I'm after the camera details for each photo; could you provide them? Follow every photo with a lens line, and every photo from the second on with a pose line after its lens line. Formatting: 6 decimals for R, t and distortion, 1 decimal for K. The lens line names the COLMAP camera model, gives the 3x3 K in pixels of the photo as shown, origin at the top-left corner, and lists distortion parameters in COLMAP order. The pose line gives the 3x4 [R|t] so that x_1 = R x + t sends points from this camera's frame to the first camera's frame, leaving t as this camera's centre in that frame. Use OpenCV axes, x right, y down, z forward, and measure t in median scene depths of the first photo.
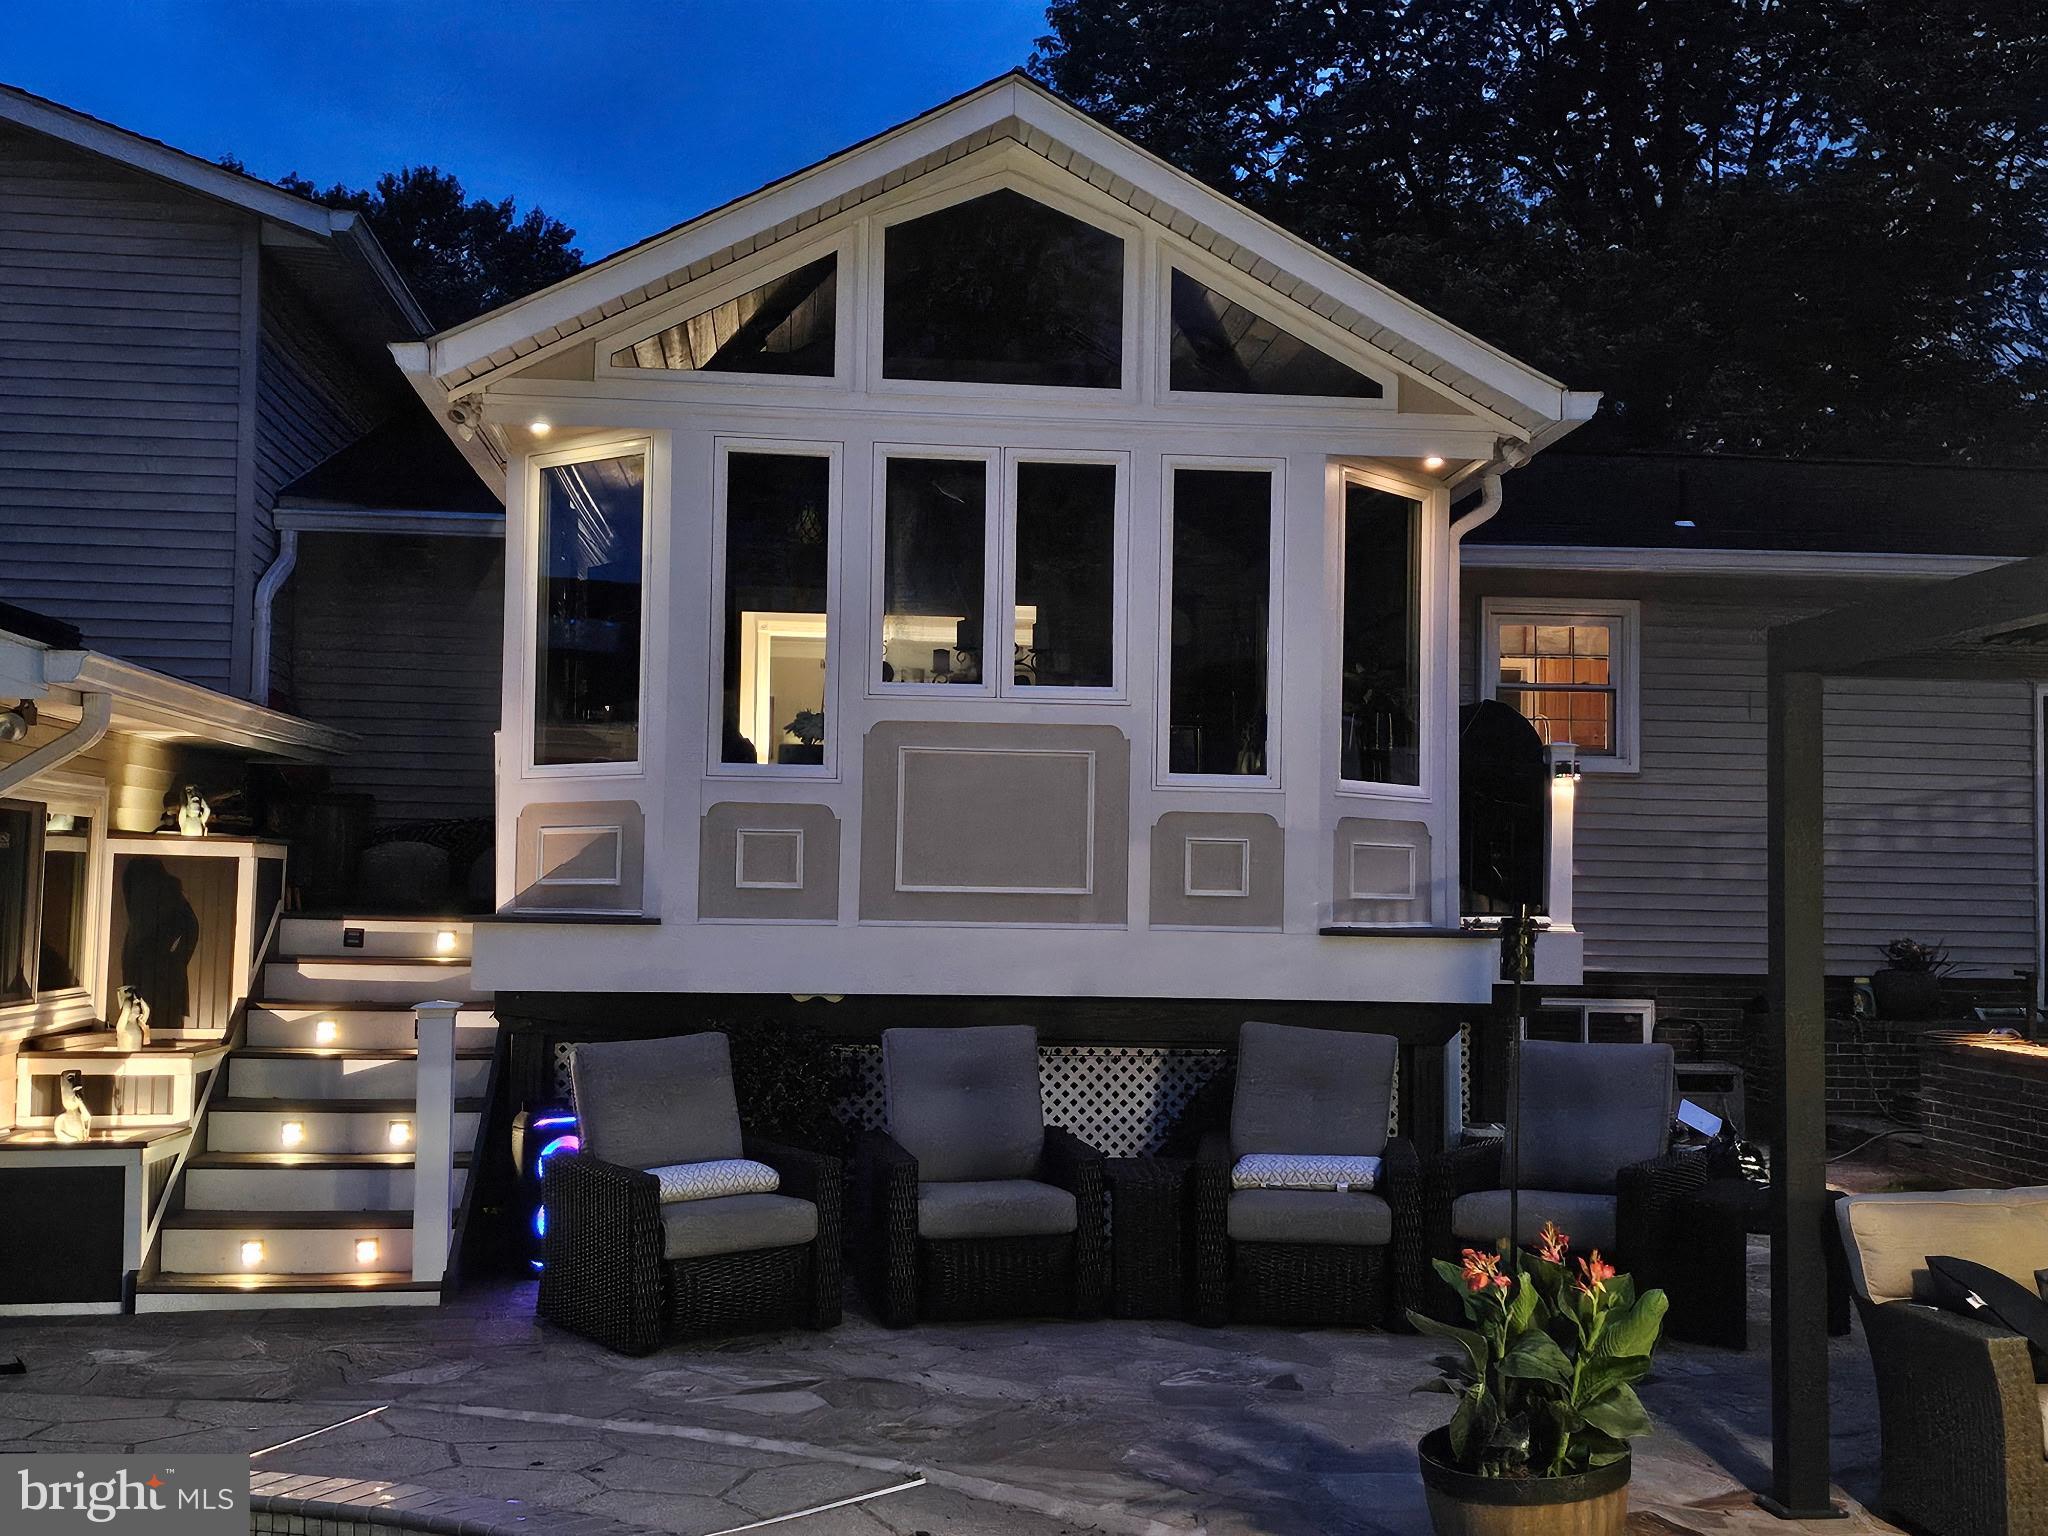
lens RADIAL K [[2299.1, 0, 1030.0], [0, 2299.1, 772.2], [0, 0, 1]] dist [0.097227, 0.000000]
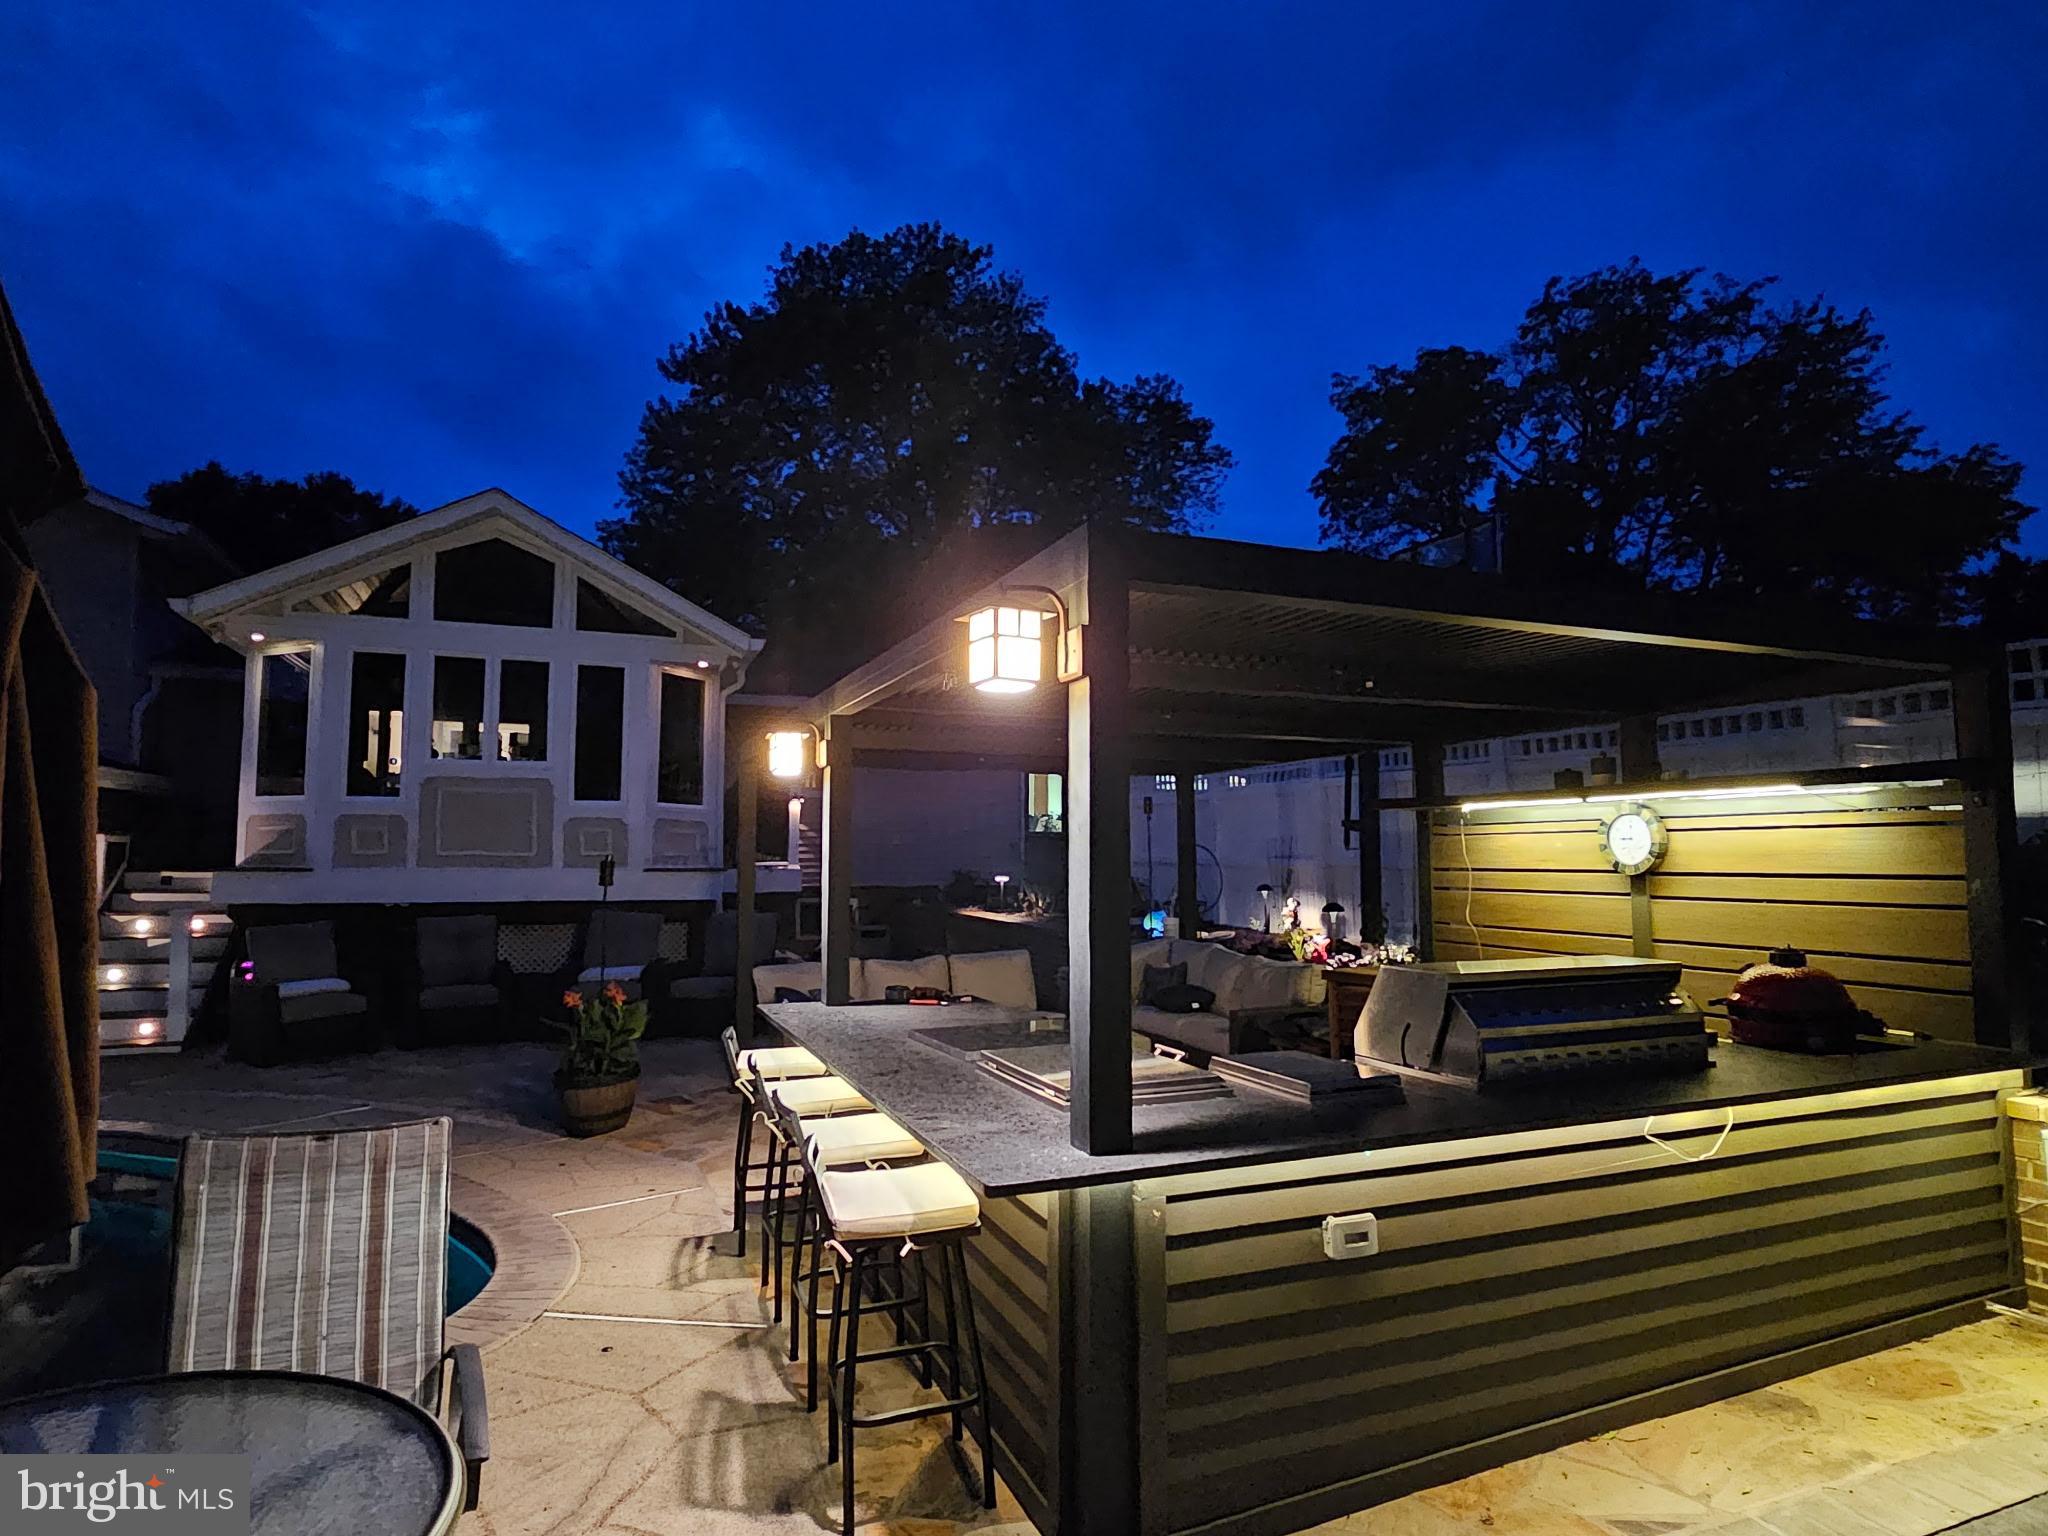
lens RADIAL K [[1147.9, 0, 1015.6], [0, 1147.9, 763.5], [0, 0, 1]] dist [-0.008574, 0.003026]
pose [[0.963914, 0.008431, 0.266079, 0.177640], [-0.001338, 0.999639, -0.026827, -0.005947], [-0.266209, 0.025503, 0.963578, -0.189930]]
